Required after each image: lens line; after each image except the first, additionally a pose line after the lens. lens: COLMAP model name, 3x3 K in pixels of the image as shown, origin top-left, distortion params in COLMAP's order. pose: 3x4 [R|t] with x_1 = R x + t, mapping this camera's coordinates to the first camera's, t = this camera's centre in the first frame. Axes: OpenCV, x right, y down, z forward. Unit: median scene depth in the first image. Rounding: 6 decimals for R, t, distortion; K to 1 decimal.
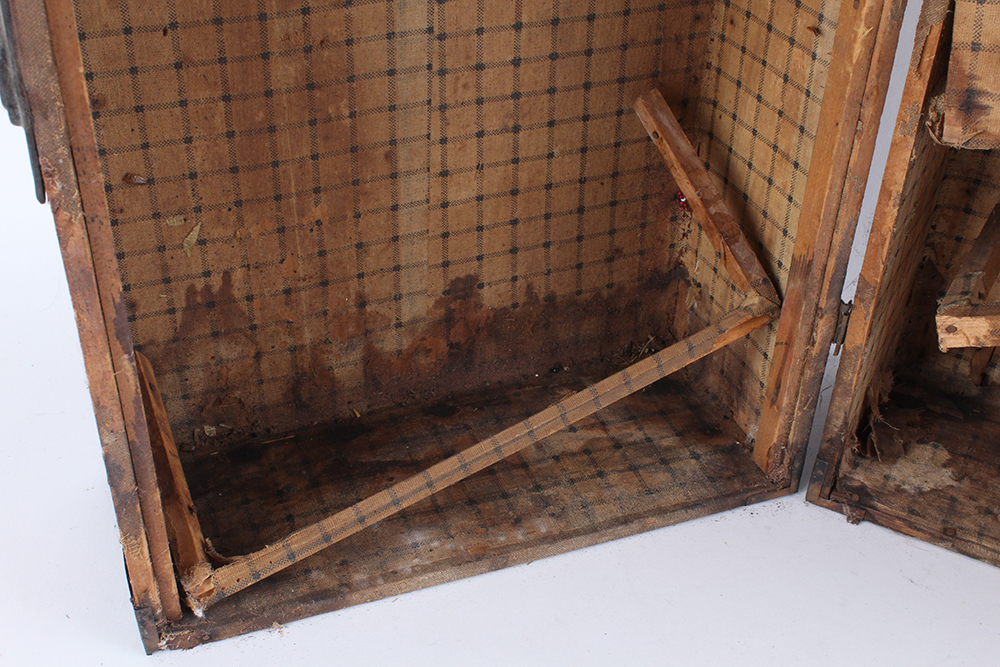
lens RADIAL K [[1230.1, 0, 500.0], [0, 1230.1, 333.5], [0, 0, 1]] dist [-0.086125, 0.072659]
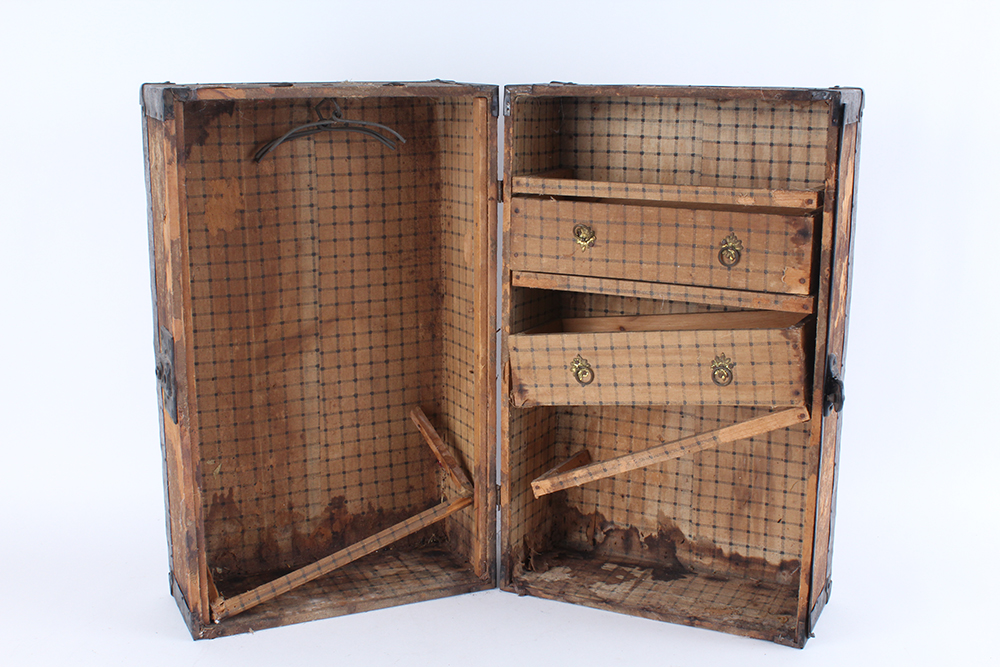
lens RADIAL K [[1230.1, 0, 500.0], [0, 1230.1, 333.5], [0, 0, 1]] dist [-0.086125, 0.072659]
pose [[0.997824, -0.042036, 0.050790, 0.170559], [0.058529, 0.919406, -0.388931, 0.590051], [-0.030347, 0.391057, 0.919866, -1.204357]]
